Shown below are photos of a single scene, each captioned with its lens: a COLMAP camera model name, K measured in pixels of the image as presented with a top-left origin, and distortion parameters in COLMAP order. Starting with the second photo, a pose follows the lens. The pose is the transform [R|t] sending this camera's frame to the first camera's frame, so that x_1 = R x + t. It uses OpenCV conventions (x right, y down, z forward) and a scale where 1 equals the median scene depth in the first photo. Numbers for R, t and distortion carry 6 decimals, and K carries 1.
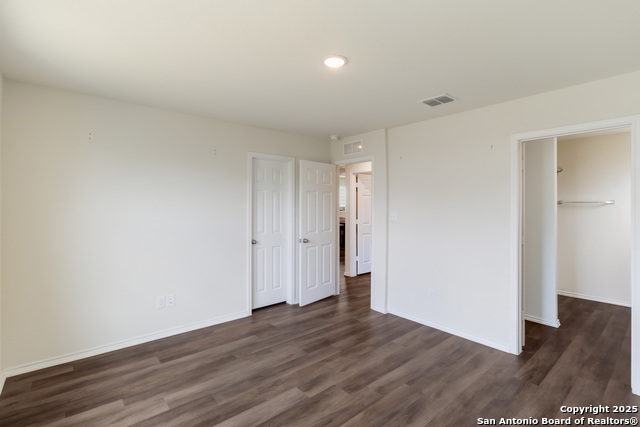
lens RADIAL K [[296.7, 0, 326.9], [0, 296.7, 208.6], [0, 0, 1]] dist [0.000290, -0.000297]
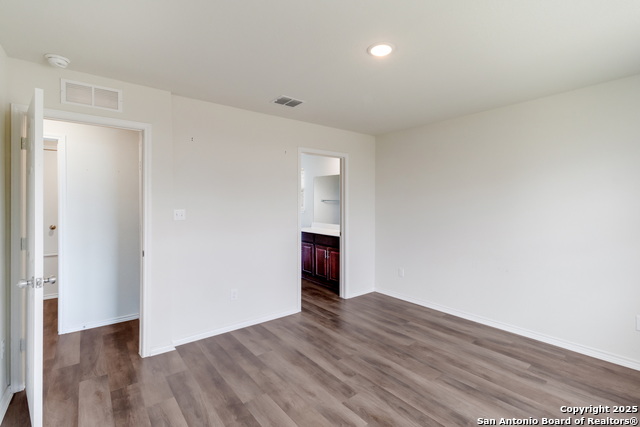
lens RADIAL K [[296.7, 0, 321.4], [0, 296.7, 208.8], [0, 0, 1]] dist [0.000290, -0.000297]
pose [[0.048629, -0.020679, 0.998603, -0.695382], [0.009843, 0.999747, 0.020223, -0.000273], [-0.998768, 0.008846, 0.048820, 0.835303]]
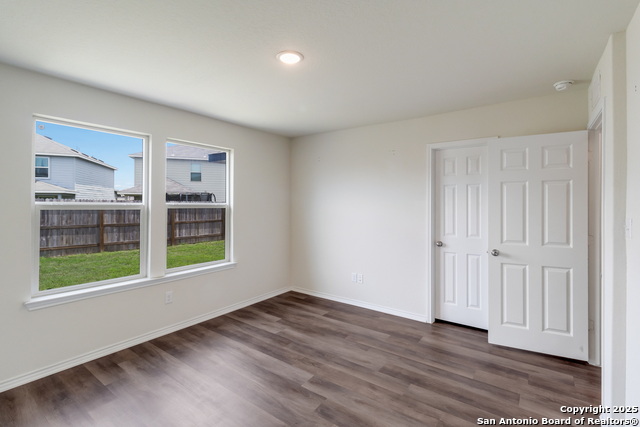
lens RADIAL K [[296.7, 0, 326.4], [0, 296.7, 207.9], [0, 0, 1]] dist [0.000290, -0.000297]
pose [[0.231555, 0.012276, -0.972744, 0.747948], [-0.009743, 0.999899, 0.010300, -0.001836], [0.972773, 0.007092, 0.231651, 0.646223]]
